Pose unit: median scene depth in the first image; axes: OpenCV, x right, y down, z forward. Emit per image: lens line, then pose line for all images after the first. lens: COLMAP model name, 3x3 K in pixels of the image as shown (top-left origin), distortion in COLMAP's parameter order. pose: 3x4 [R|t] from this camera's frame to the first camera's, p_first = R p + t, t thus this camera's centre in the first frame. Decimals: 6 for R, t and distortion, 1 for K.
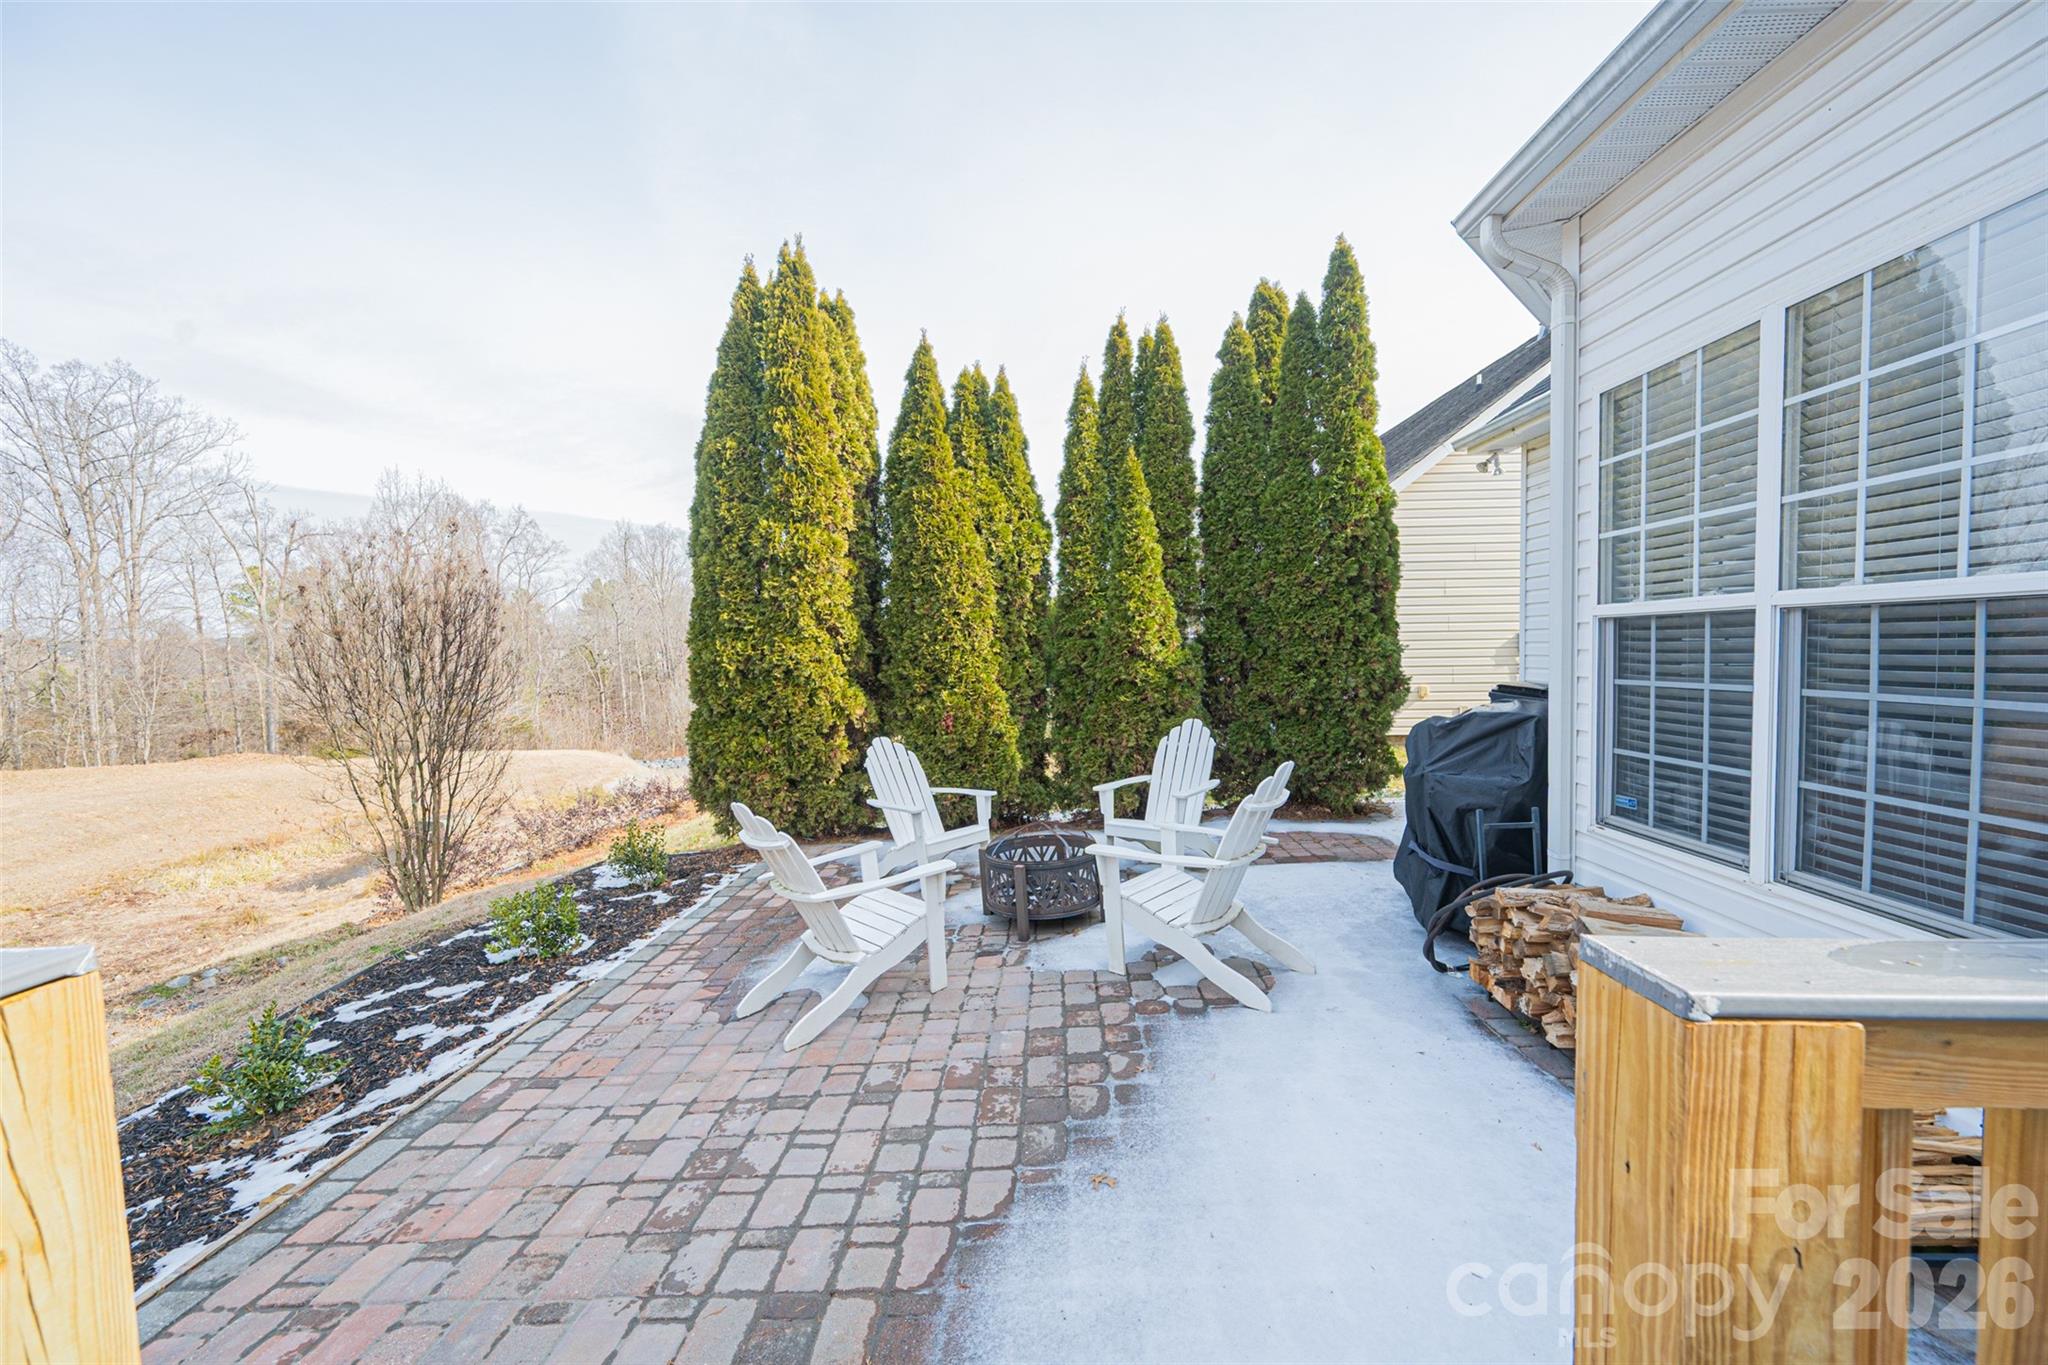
lens RADIAL K [[801.4, 0, 1022.2], [0, 801.4, 692.8], [0, 0, 1]] dist [0.001315, 0.000065]
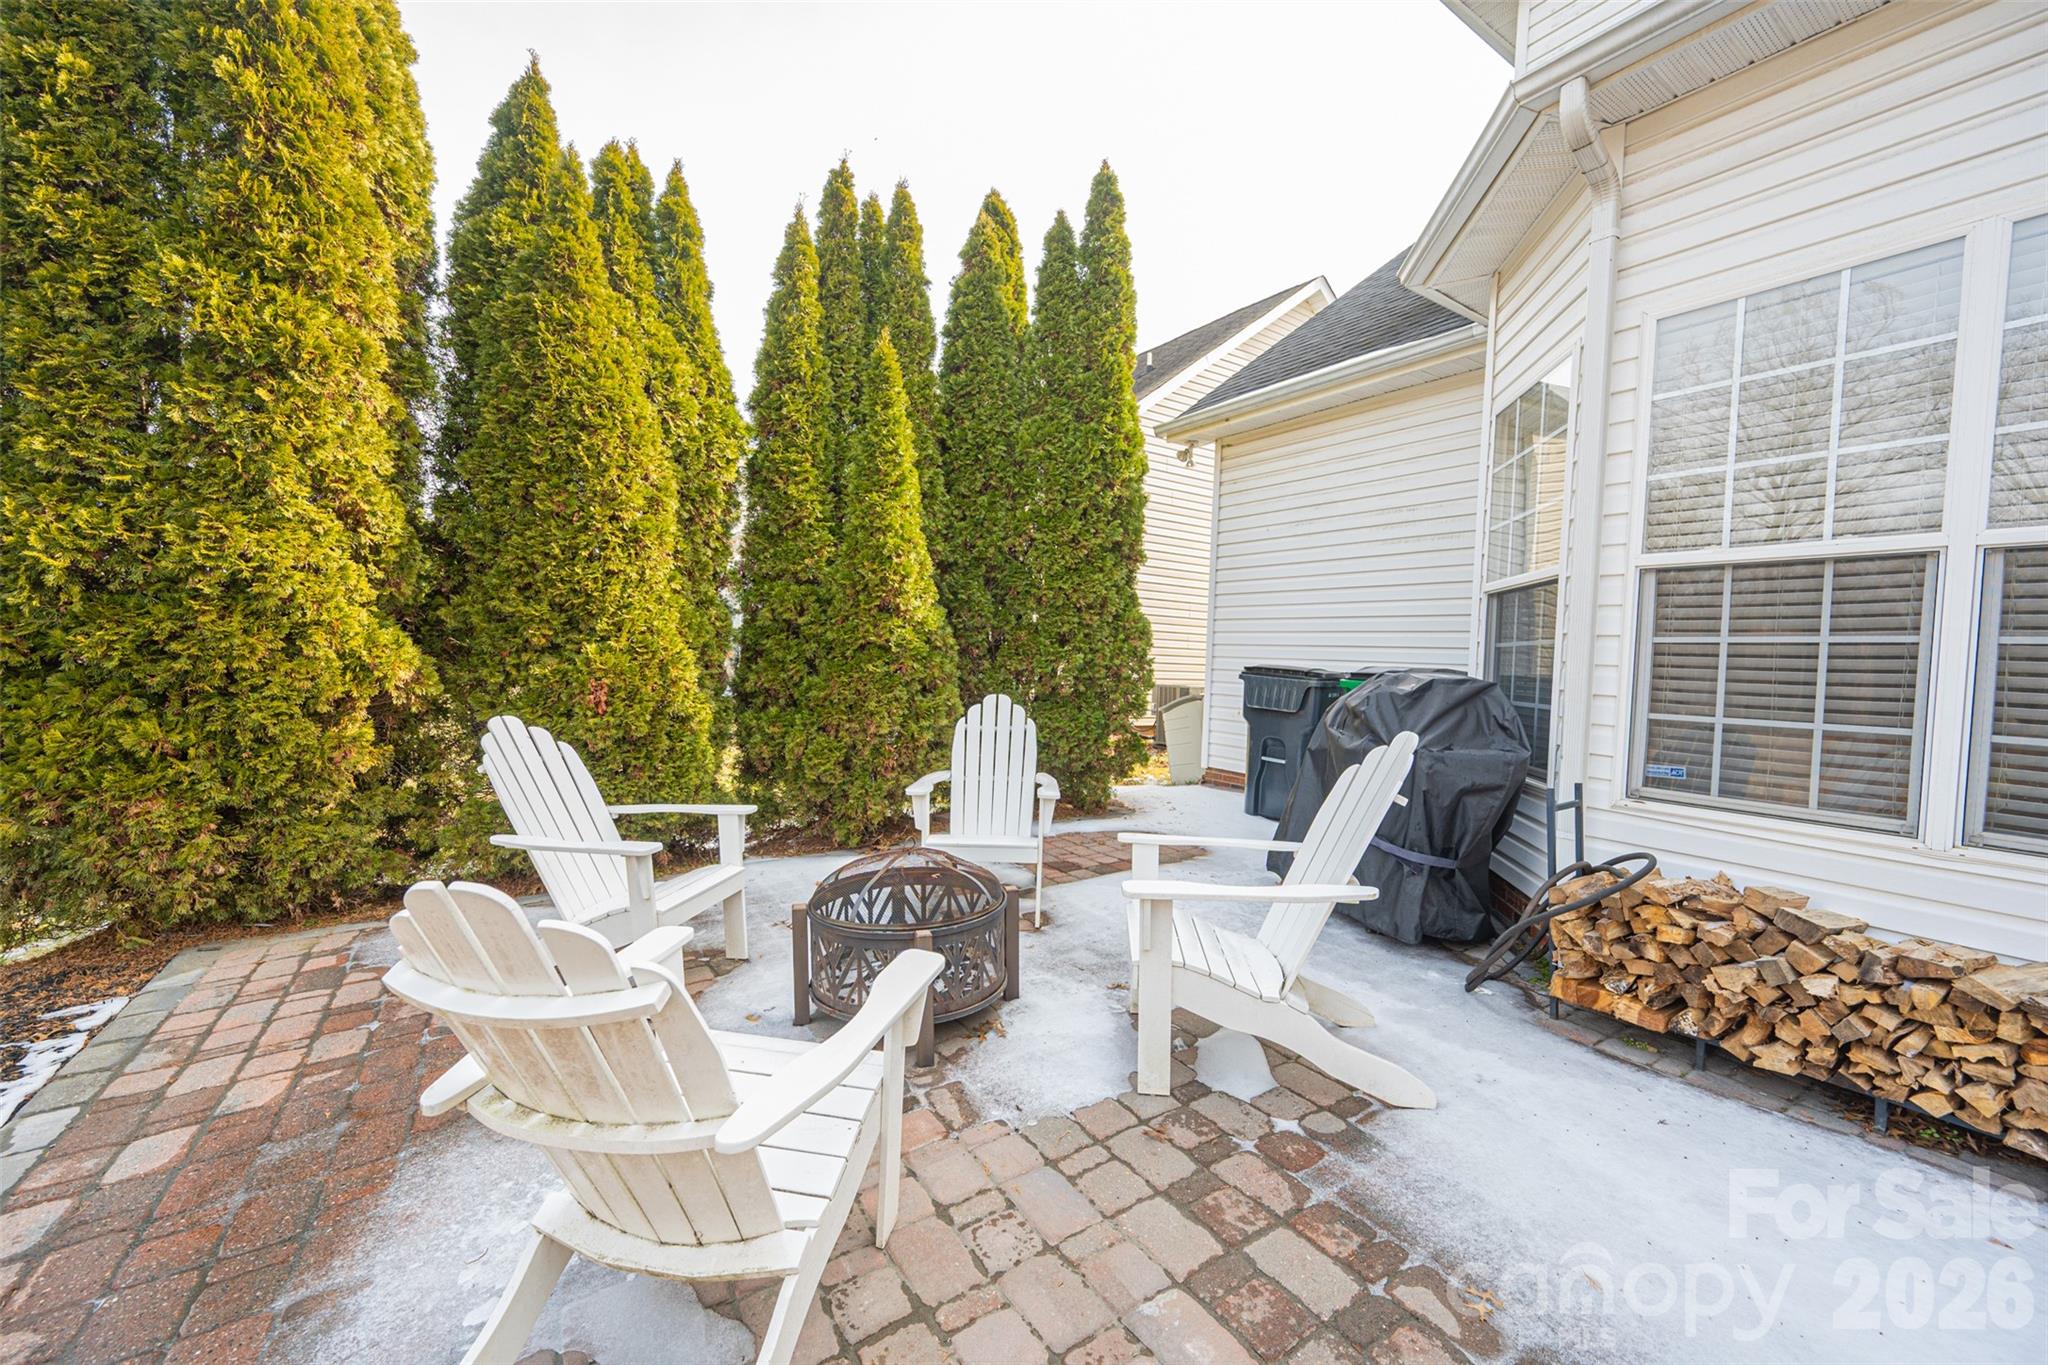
lens RADIAL K [[801.4, 0, 1021.7], [0, 801.4, 689.5], [0, 0, 1]] dist [0.001315, 0.000065]
pose [[0.814664, 0.025376, 0.579378, -0.181557], [-0.020503, 0.999678, -0.014955, 0.034213], [-0.579571, 0.000305, 0.814922, 0.328150]]
